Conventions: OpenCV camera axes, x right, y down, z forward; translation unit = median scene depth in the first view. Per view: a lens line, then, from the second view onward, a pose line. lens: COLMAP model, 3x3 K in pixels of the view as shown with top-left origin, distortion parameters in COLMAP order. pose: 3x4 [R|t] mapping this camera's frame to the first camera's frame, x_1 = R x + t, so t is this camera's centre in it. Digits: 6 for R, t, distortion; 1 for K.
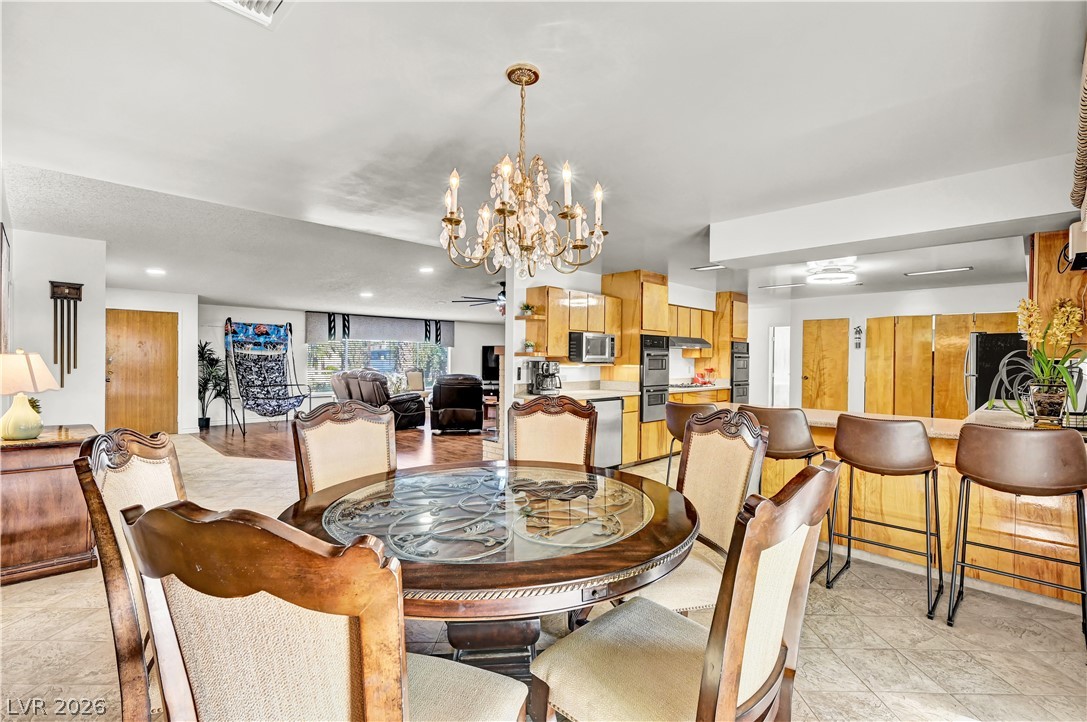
lens RADIAL K [[497.4, 0, 543.5], [0, 497.4, 361.0], [0, 0, 1]] dist [-0.000786, -0.000098]
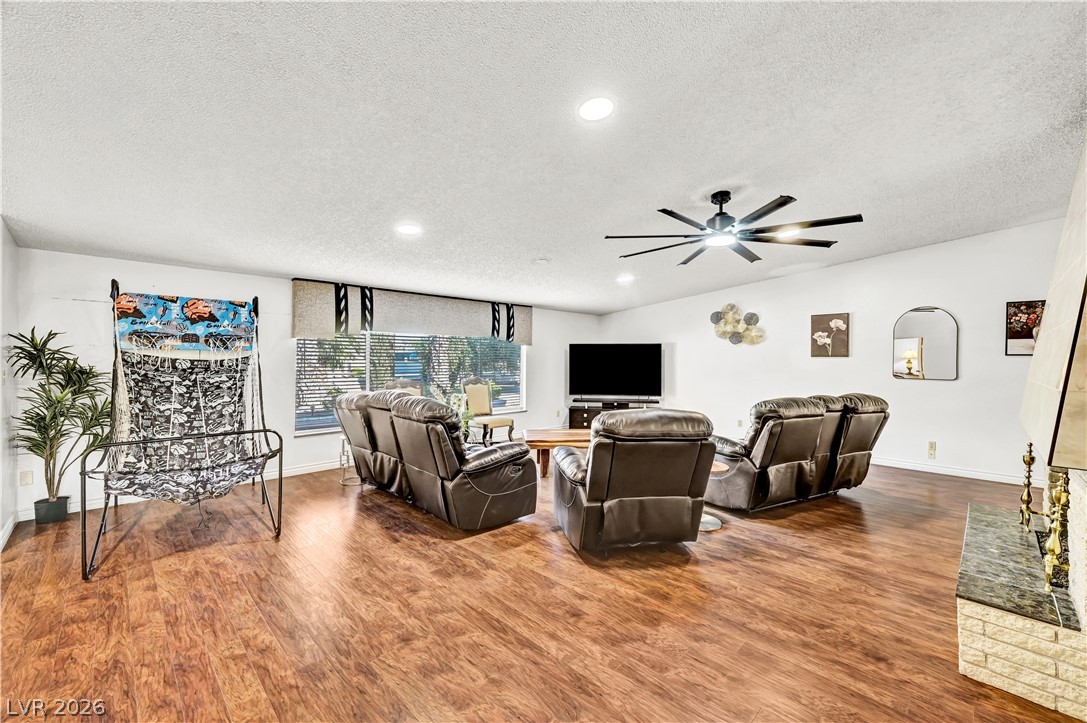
lens RADIAL K [[448.2, 0, 543.5], [0, 448.2, 361.5], [0, 0, 1]] dist [0.001647, 0.000226]
pose [[0.999849, -0.005938, -0.016357, -0.190396], [0.005924, 0.999982, -0.000883, -0.007271], [0.016362, 0.000786, 0.999866, 0.498574]]
